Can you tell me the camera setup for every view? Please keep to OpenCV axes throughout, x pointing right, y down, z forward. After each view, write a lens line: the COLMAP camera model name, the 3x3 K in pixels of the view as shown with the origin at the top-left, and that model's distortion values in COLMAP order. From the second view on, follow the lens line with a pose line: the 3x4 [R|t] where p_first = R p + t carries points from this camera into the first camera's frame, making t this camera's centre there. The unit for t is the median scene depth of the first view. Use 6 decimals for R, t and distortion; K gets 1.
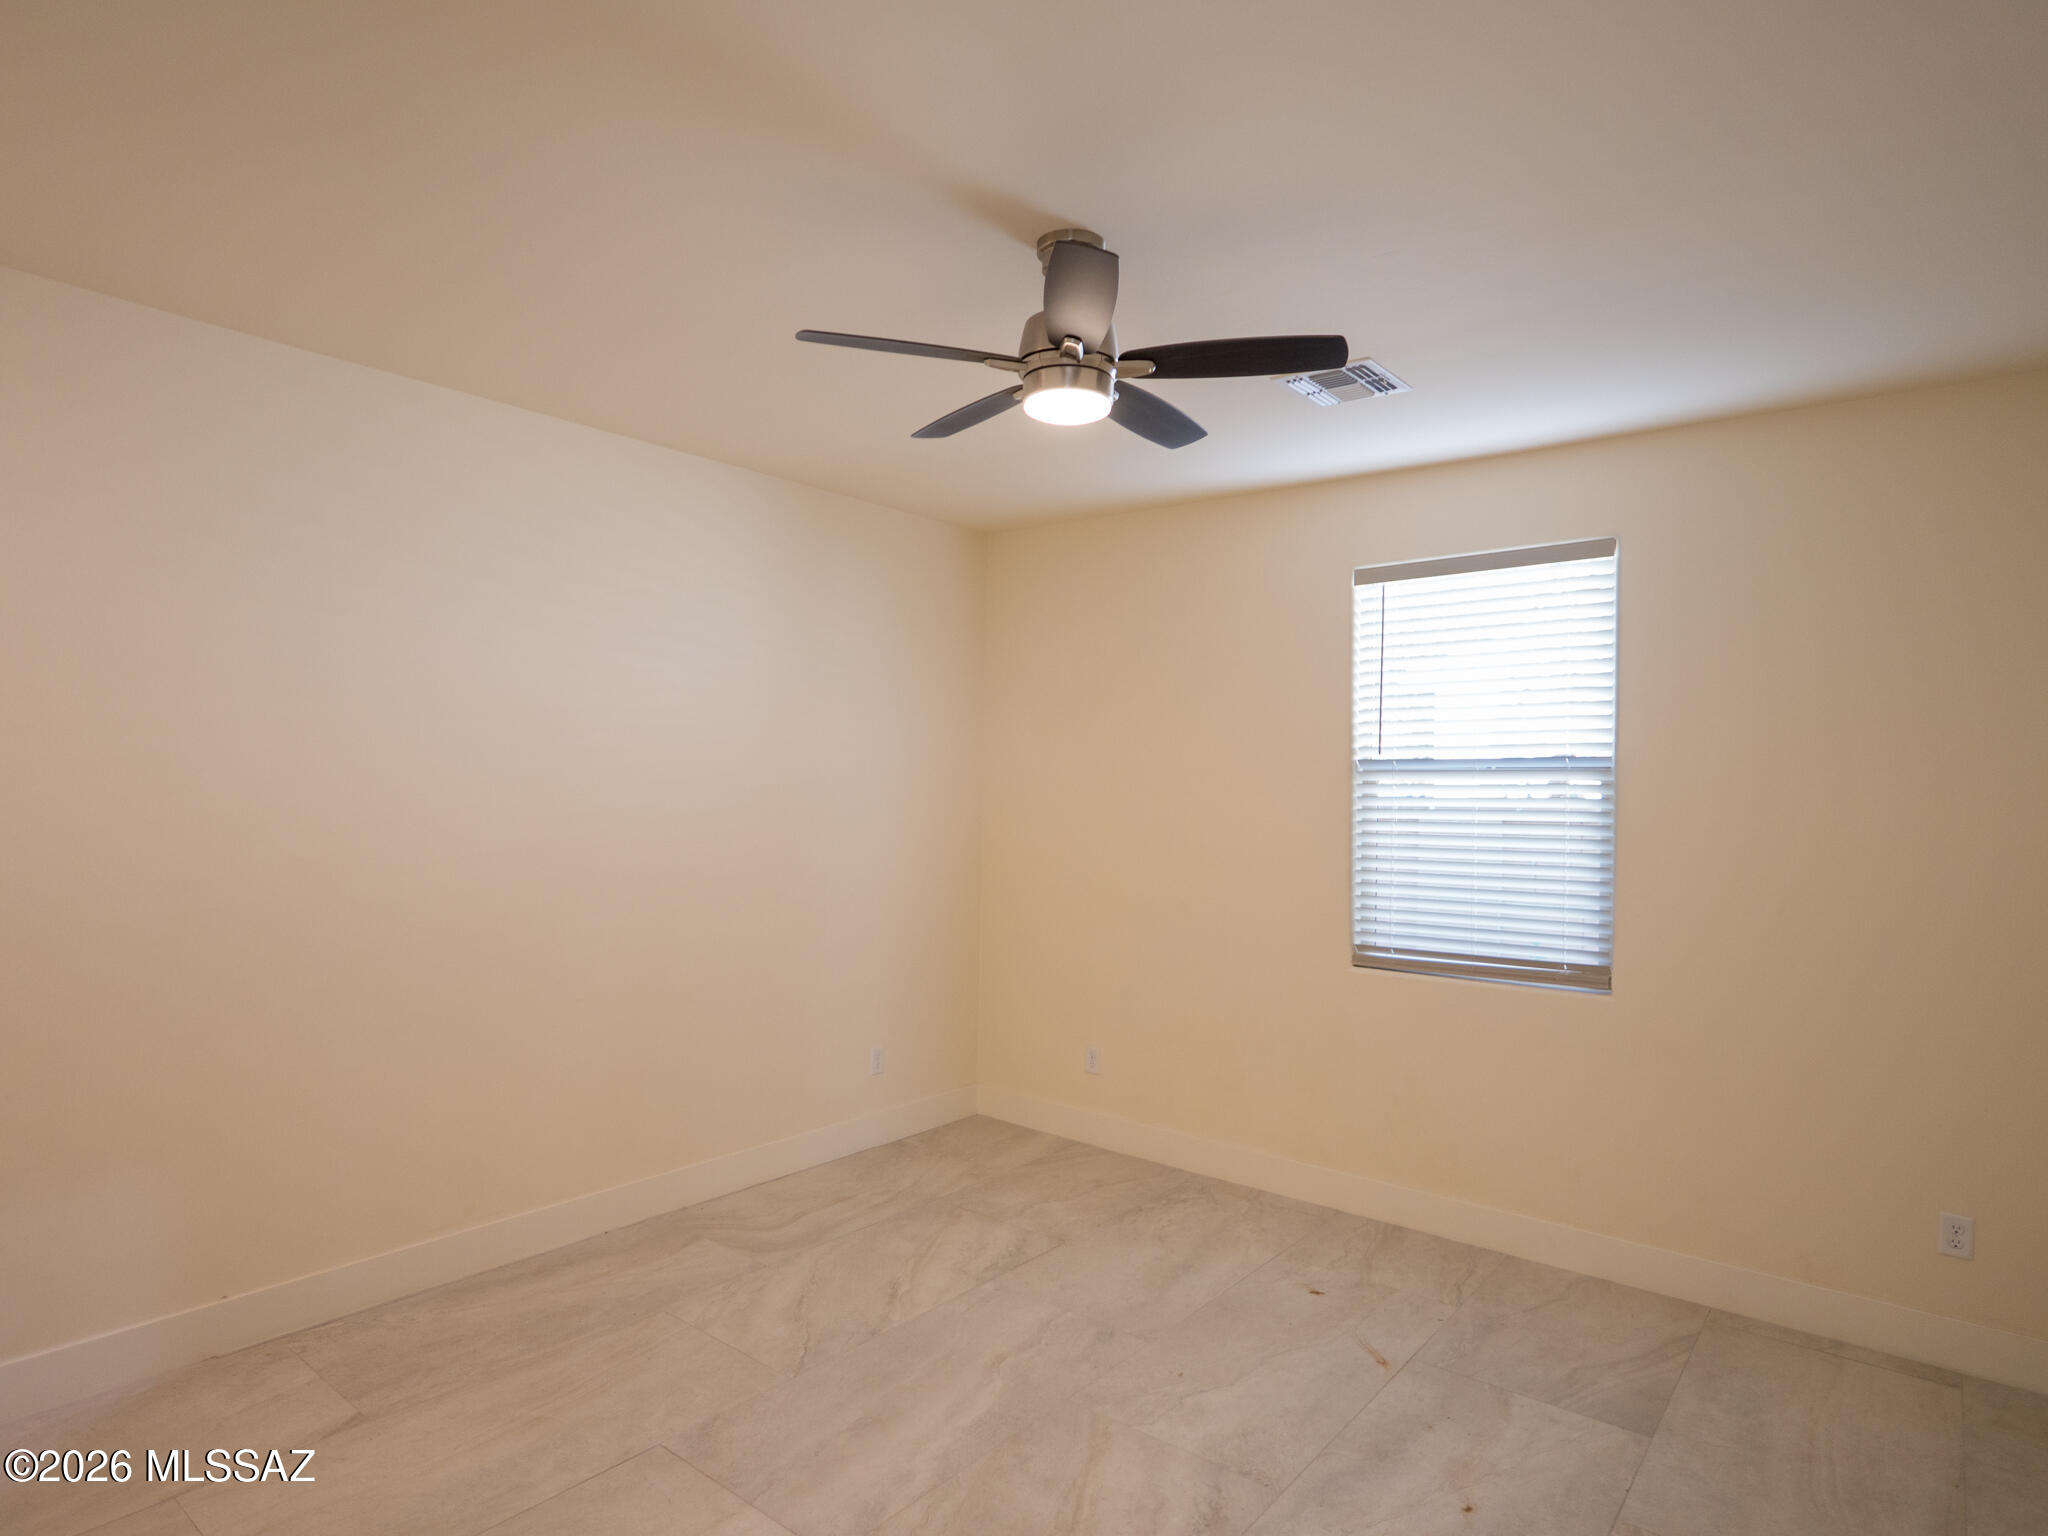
lens RADIAL K [[1123.1, 0, 1018.0], [0, 1123.1, 775.0], [0, 0, 1]] dist [-0.019196, 0.001650]
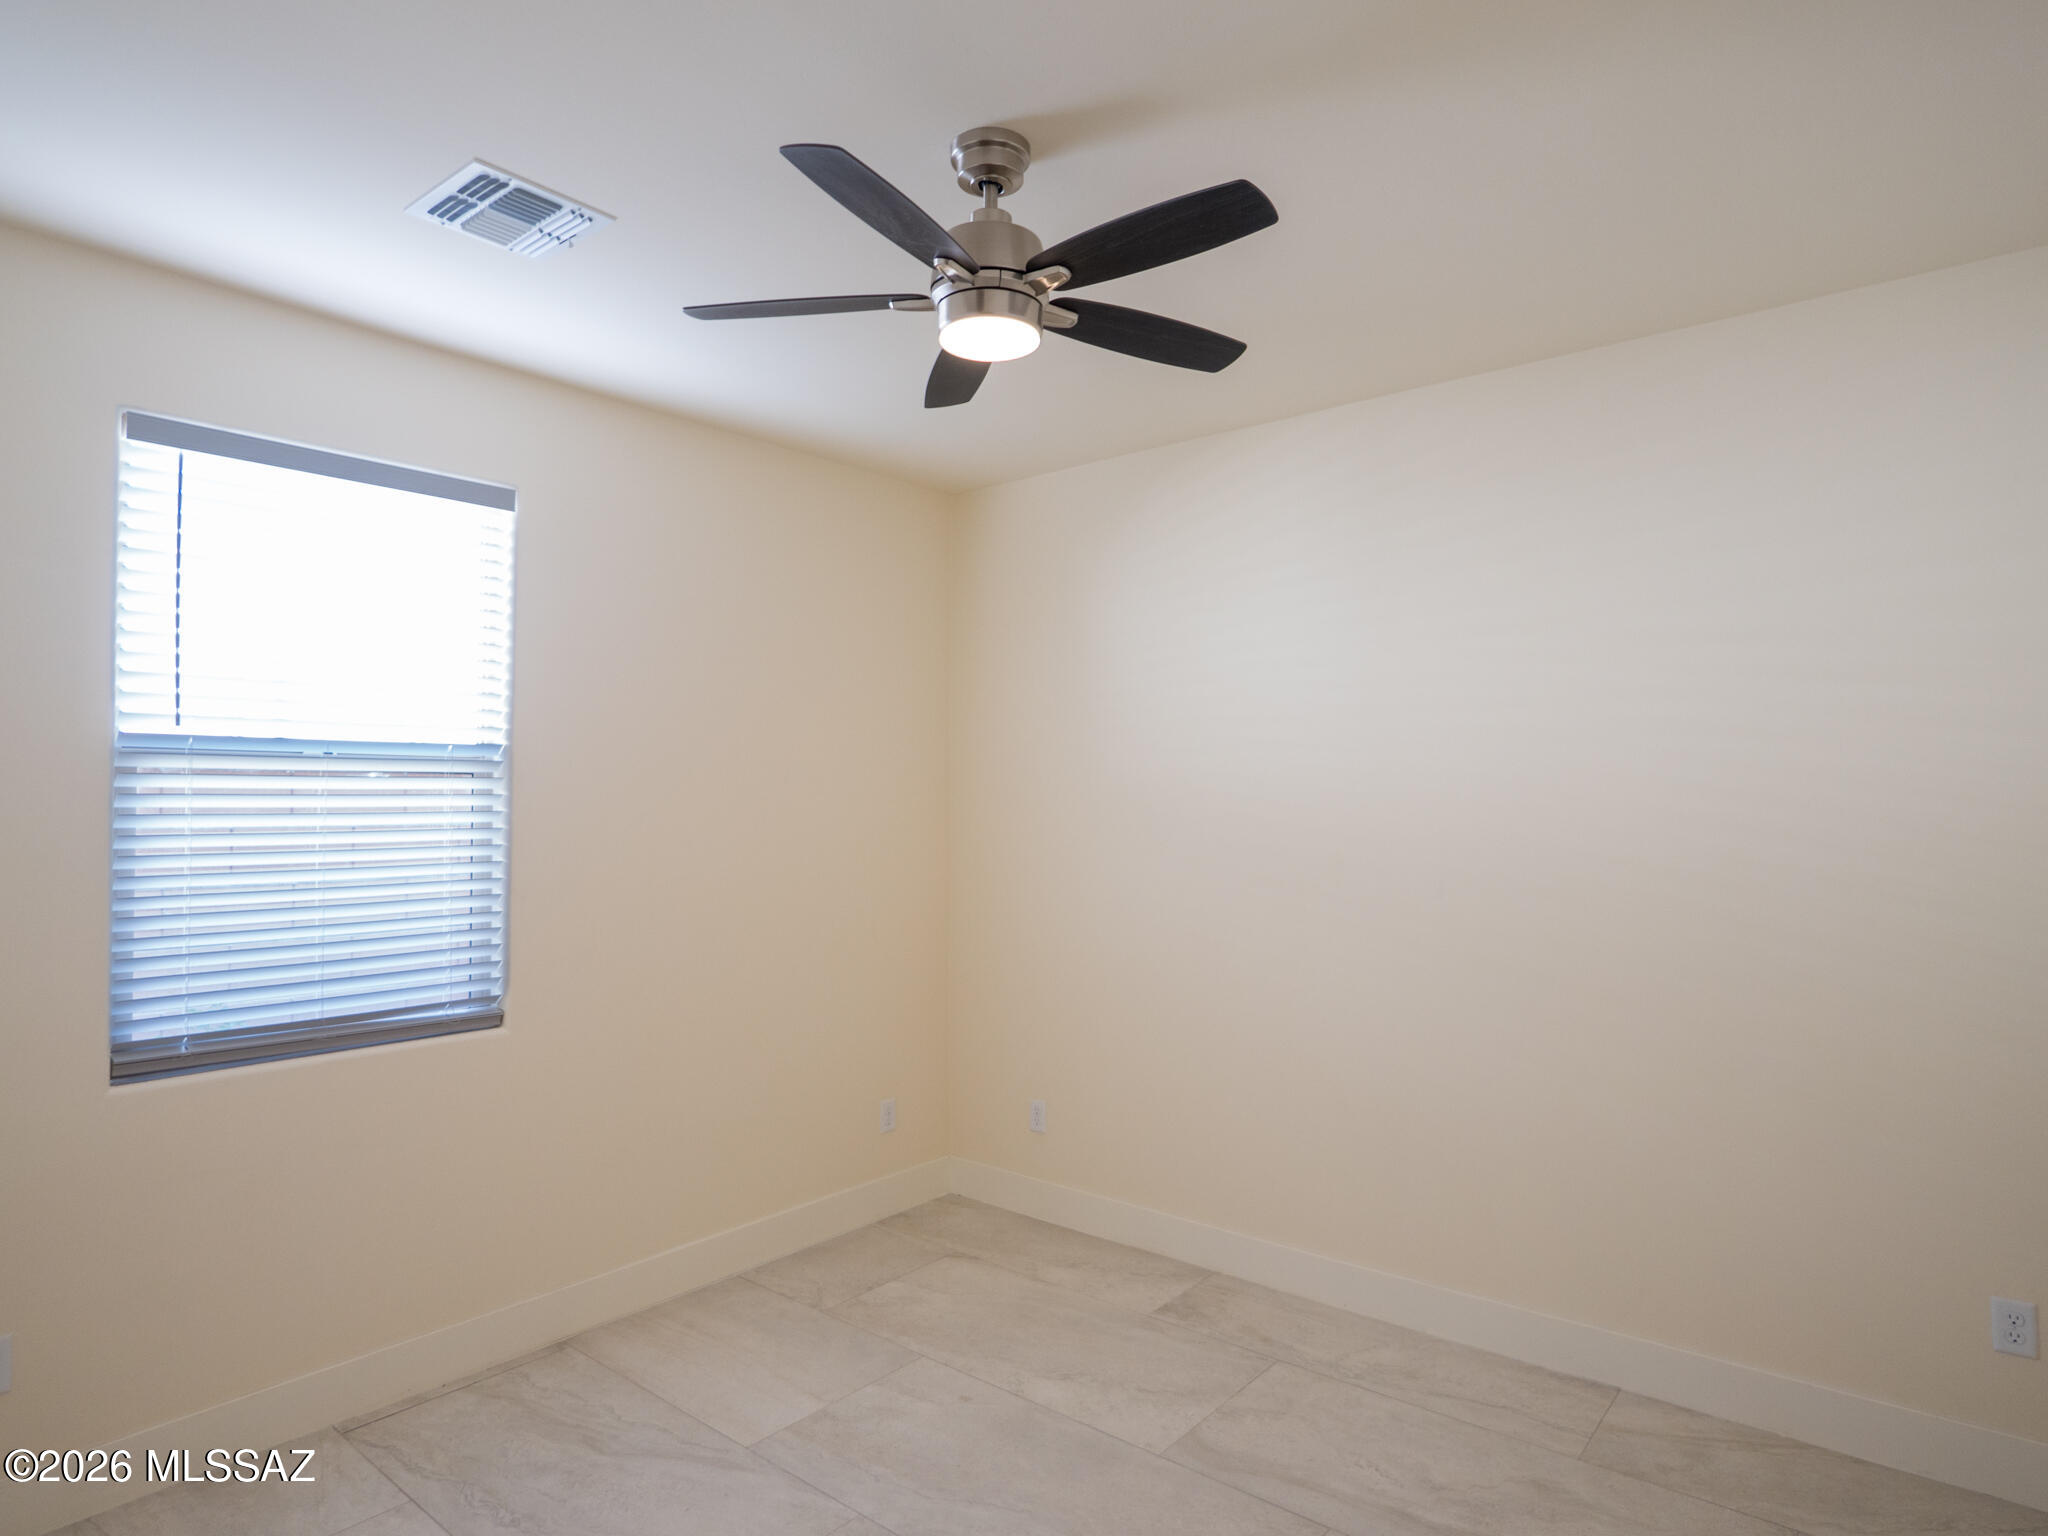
lens RADIAL K [[1147.9, 0, 1018.0], [0, 1147.9, 785.3], [0, 0, 1]] dist [0.021001, 0.000361]
pose [[0.072345, 0.004341, 0.997370, -0.281133], [-0.011935, 0.999923, -0.003487, 0.011479], [-0.997308, -0.011651, 0.072391, 0.487469]]
